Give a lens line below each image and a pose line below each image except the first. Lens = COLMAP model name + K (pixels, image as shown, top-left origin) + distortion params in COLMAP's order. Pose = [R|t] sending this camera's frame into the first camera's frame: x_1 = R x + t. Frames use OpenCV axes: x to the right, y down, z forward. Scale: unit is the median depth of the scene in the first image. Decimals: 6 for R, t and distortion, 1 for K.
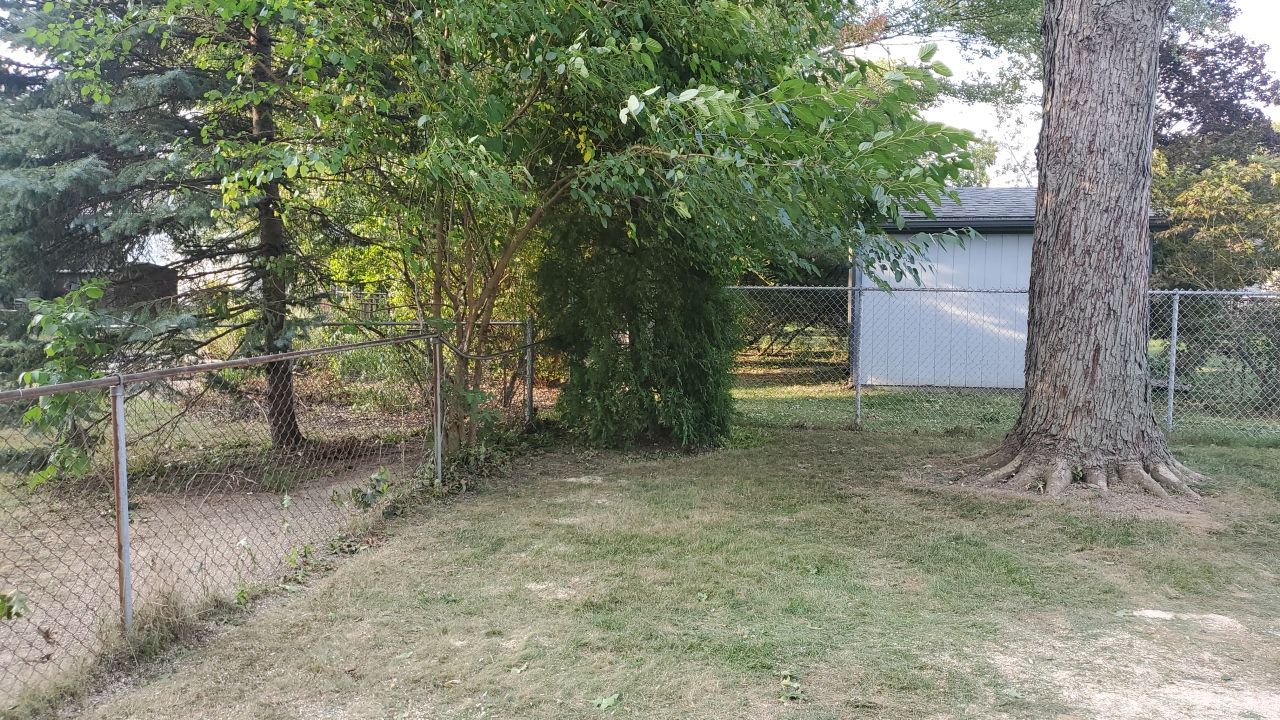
lens RADIAL K [[989.9, 0, 648.7], [0, 989.9, 353.5], [0, 0, 1]] dist [0.022113, -0.024542]
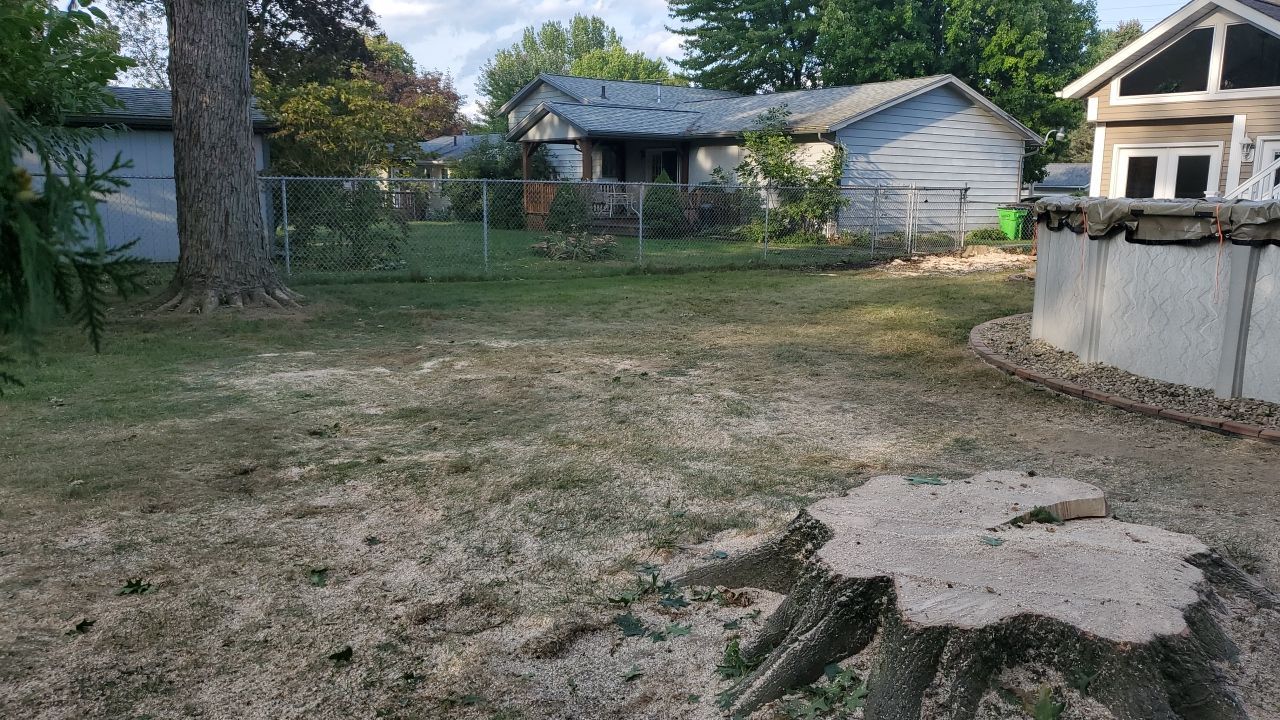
lens RADIAL K [[989.9, 0, 648.4], [0, 989.9, 352.3], [0, 0, 1]] dist [0.022113, -0.024542]
pose [[0.691874, -0.127006, 0.710760, -0.185864], [0.055153, 0.990828, 0.123364, 0.050022], [-0.719909, -0.046152, 0.692533, -0.471485]]
